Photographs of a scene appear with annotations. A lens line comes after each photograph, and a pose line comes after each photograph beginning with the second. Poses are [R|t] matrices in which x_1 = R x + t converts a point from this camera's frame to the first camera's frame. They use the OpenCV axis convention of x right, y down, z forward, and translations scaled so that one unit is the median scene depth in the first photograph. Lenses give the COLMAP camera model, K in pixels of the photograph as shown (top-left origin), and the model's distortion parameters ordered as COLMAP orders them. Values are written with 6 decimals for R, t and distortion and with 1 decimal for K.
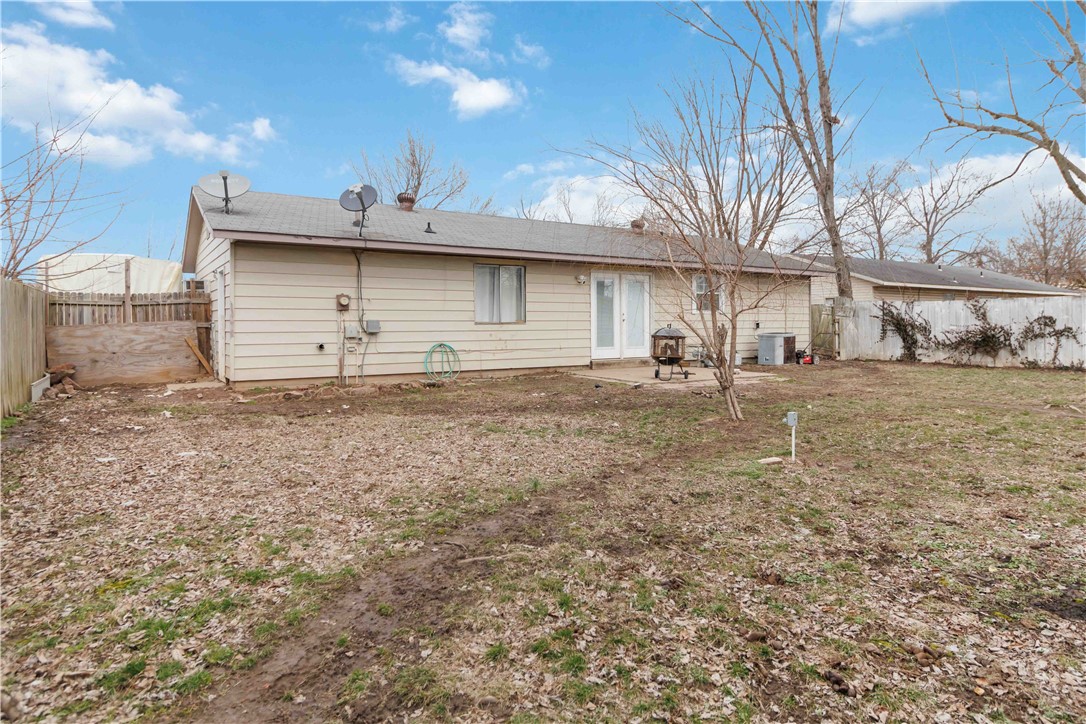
lens RADIAL K [[635.7, 0, 558.8], [0, 635.7, 334.3], [0, 0, 1]] dist [0.001038, -0.001236]
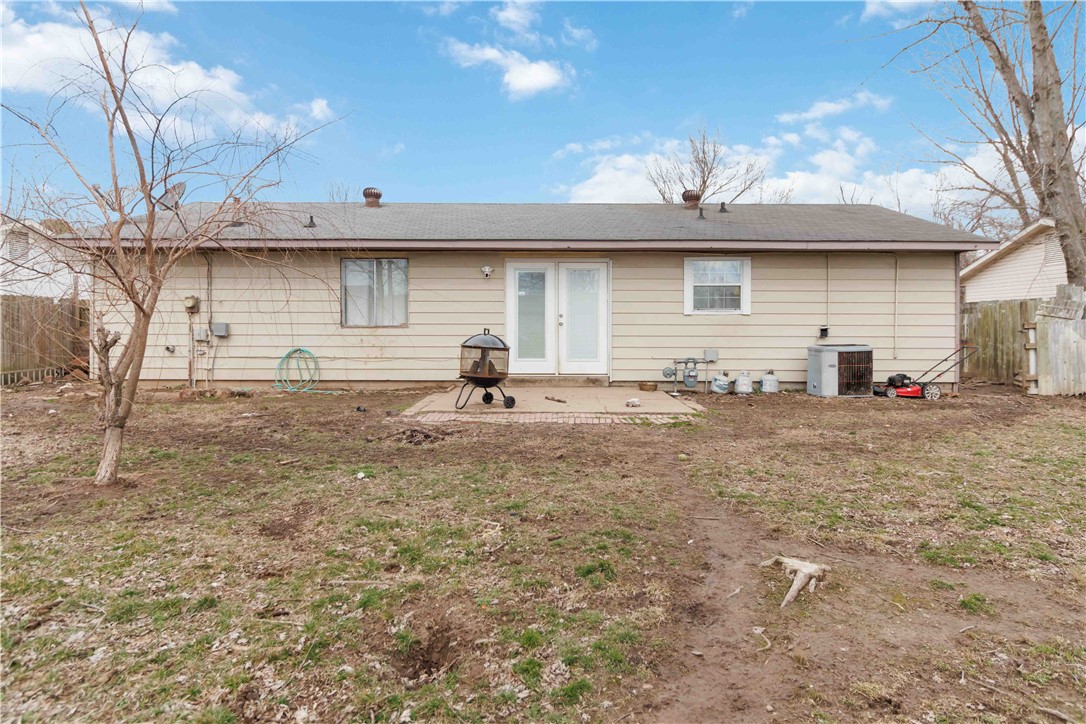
lens RADIAL K [[635.7, 0, 558.8], [0, 635.7, 334.3], [0, 0, 1]] dist [0.001038, -0.001236]
pose [[0.836083, 0.012434, -0.548462, 0.511032], [-0.014430, 0.999896, 0.000671, -0.009925], [0.548413, 0.007353, 0.836175, 0.368765]]
